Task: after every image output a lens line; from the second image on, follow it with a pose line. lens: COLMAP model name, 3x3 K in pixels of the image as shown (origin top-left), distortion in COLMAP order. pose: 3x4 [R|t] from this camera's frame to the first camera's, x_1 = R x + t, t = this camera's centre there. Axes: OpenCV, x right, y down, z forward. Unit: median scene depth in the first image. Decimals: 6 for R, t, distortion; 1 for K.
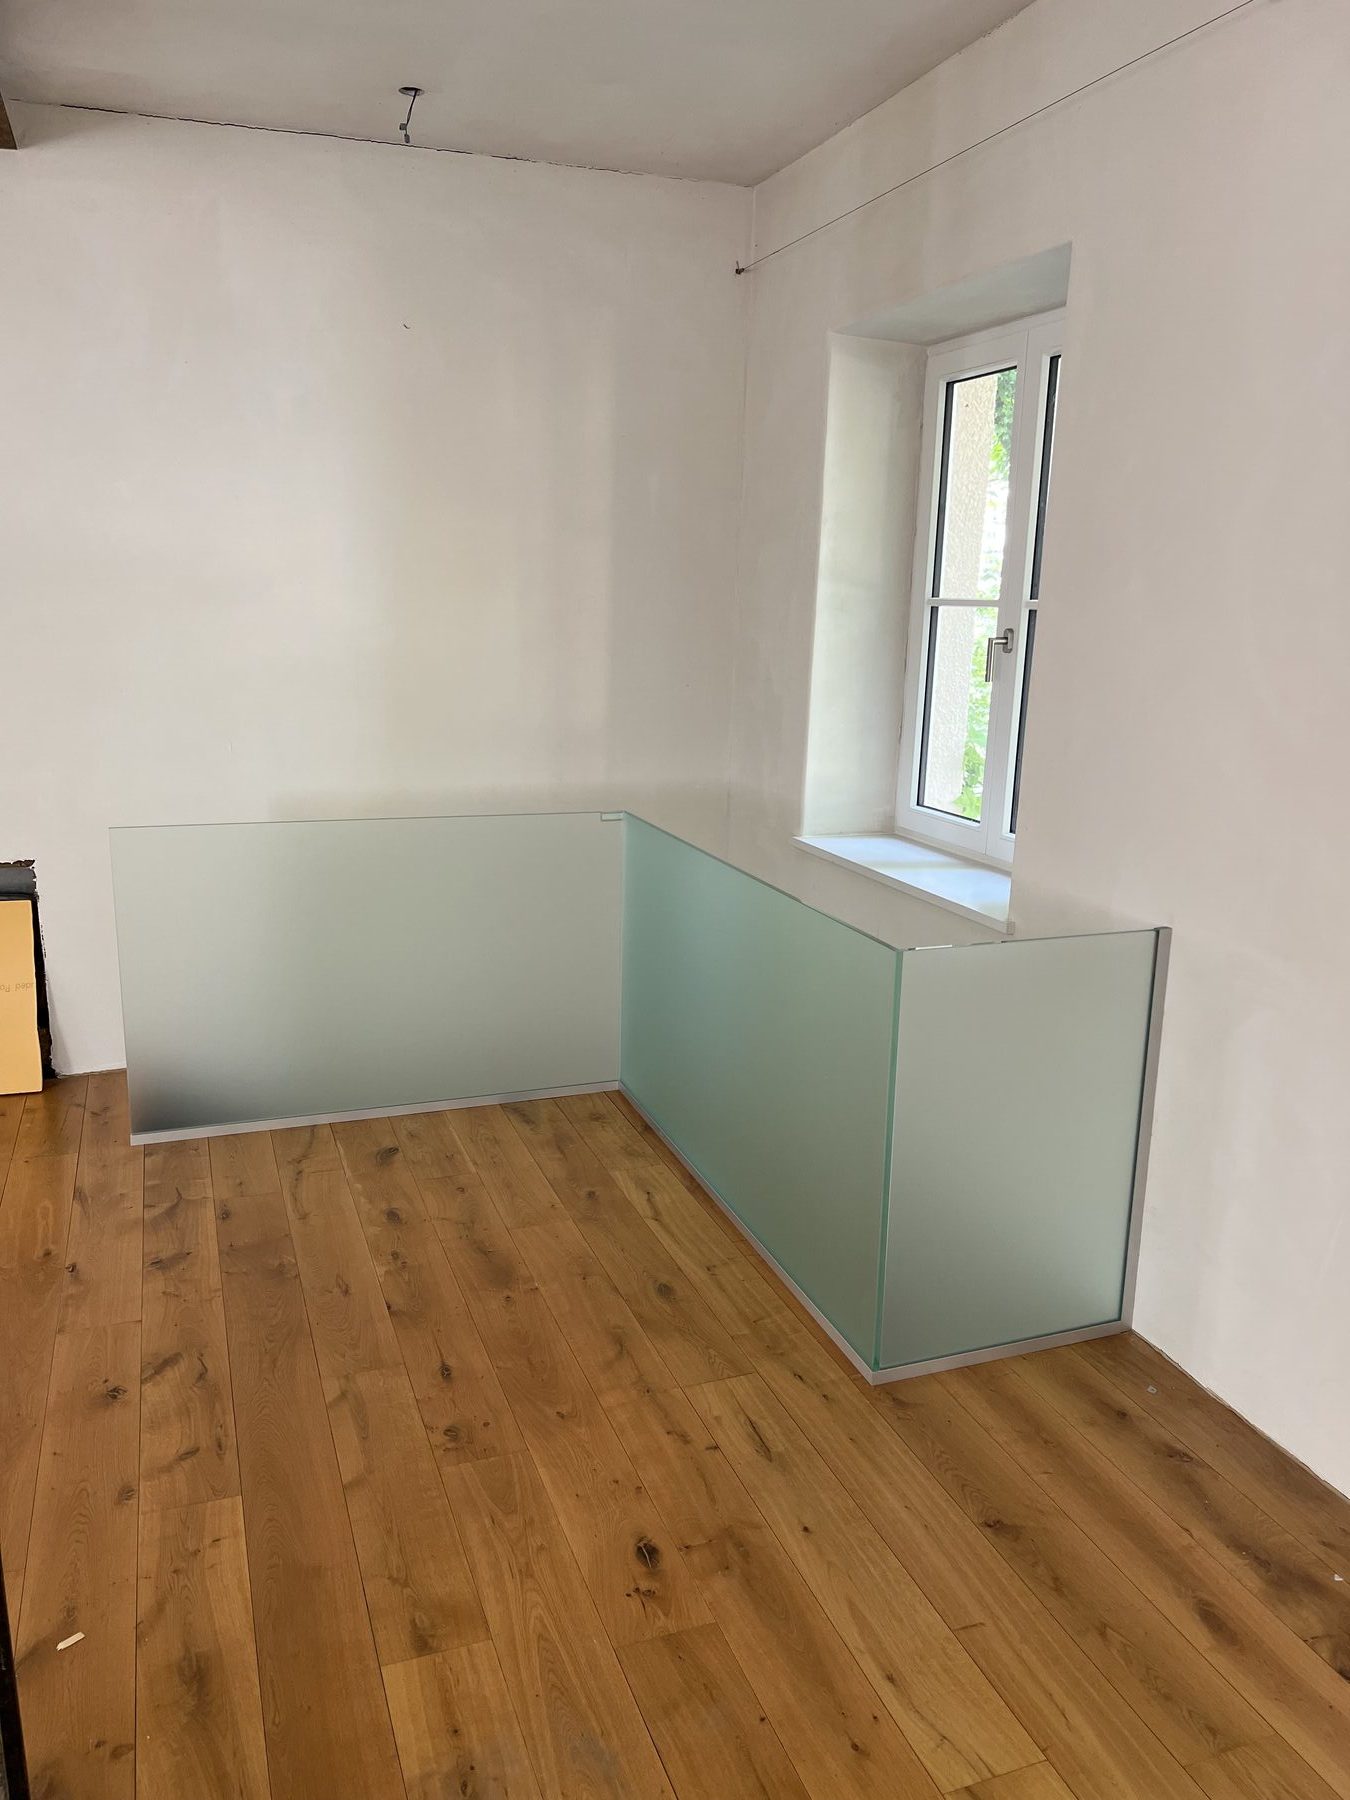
lens RADIAL K [[1348.2, 0, 674.3], [0, 1348.2, 901.4], [0, 0, 1]] dist [0.001036, -0.000825]
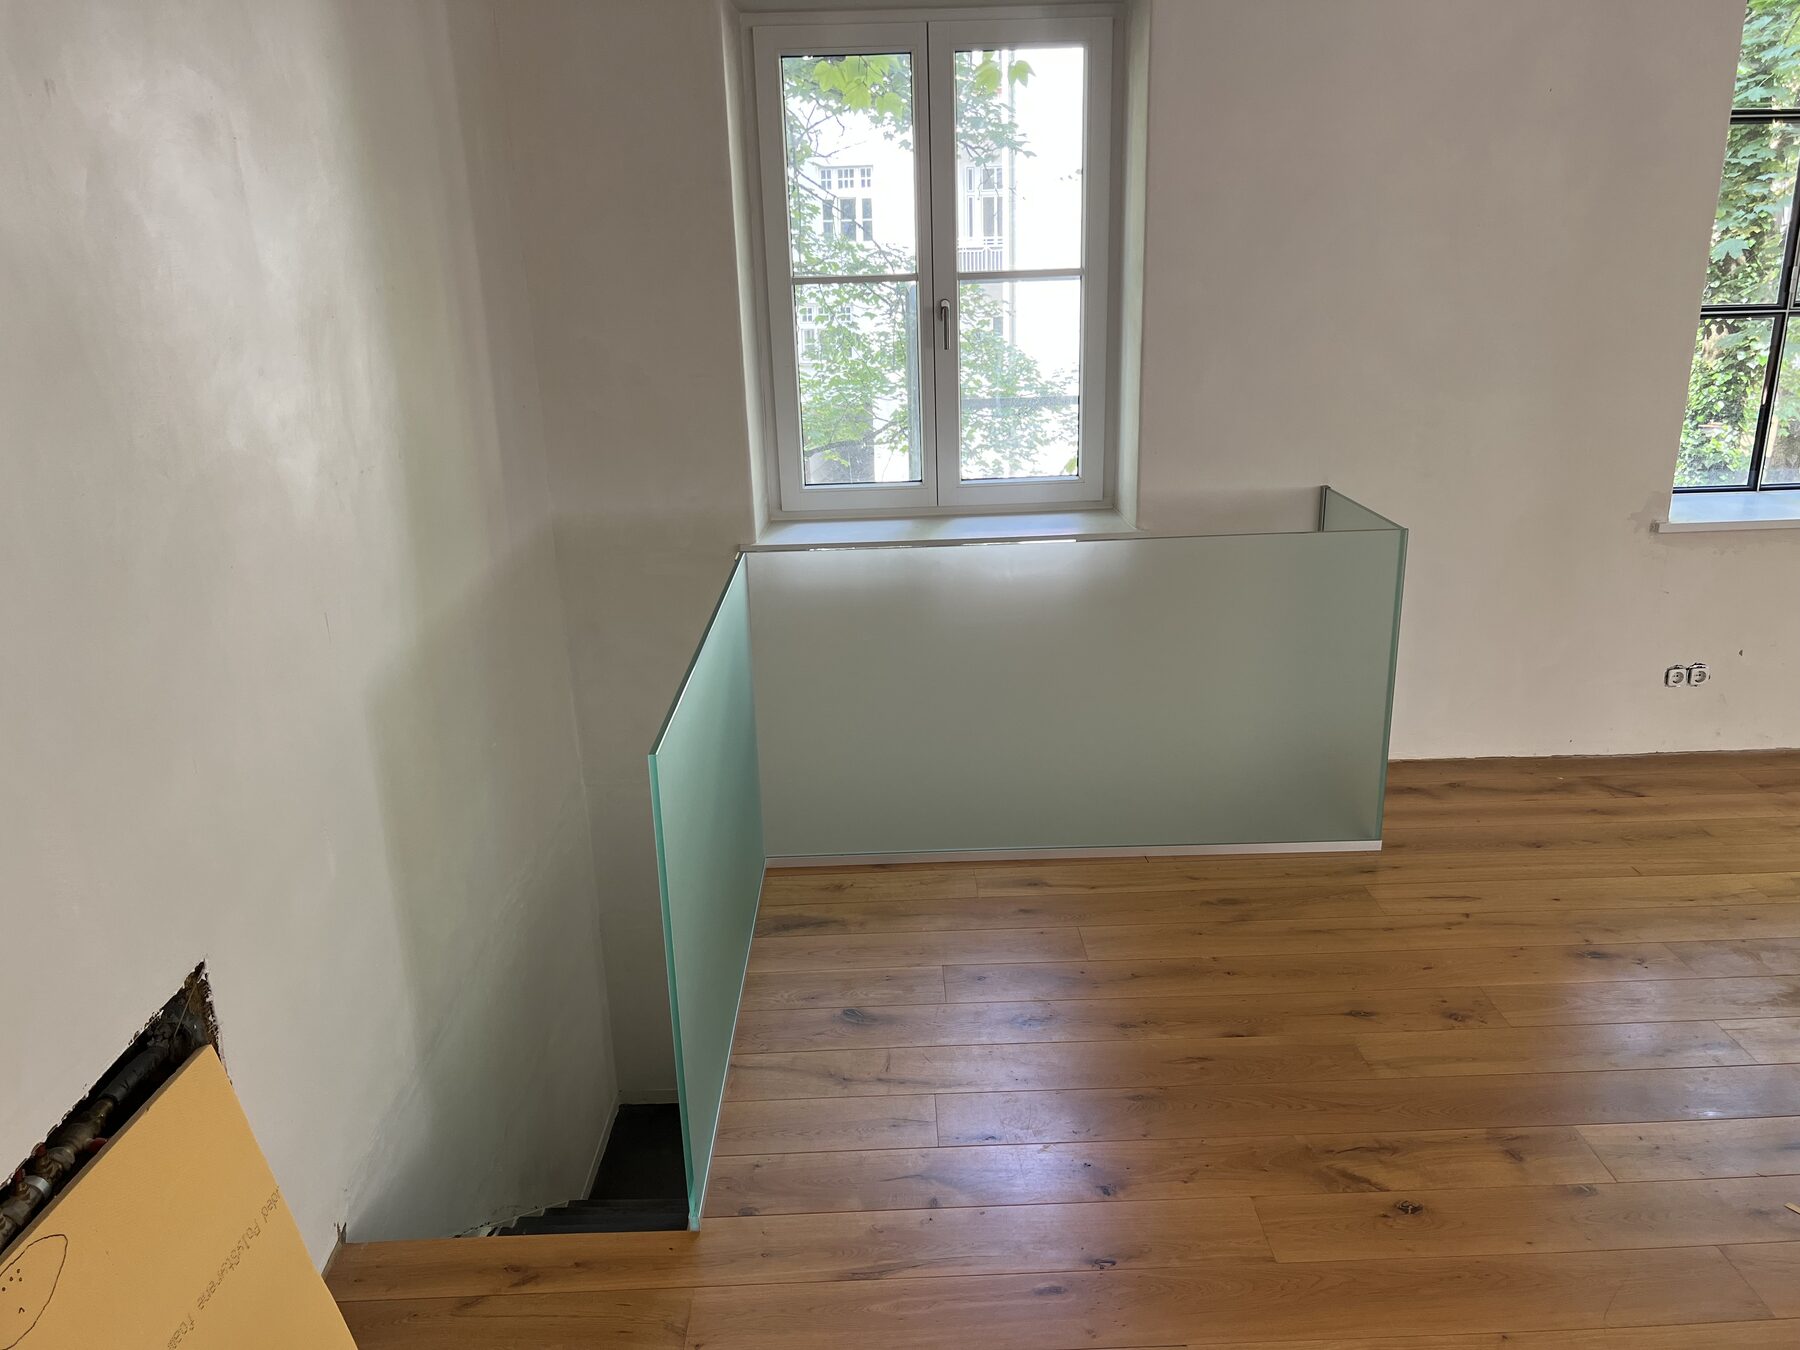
lens RADIAL K [[1348.2, 0, 904.5], [0, 1348.2, 673.4], [0, 0, 1]] dist [0.001036, -0.000825]
pose [[0.330866, -0.339261, 0.880585, -1.167944], [0.232561, 0.933675, 0.272333, -0.308700], [-0.914572, 0.114684, 0.387821, 0.855476]]
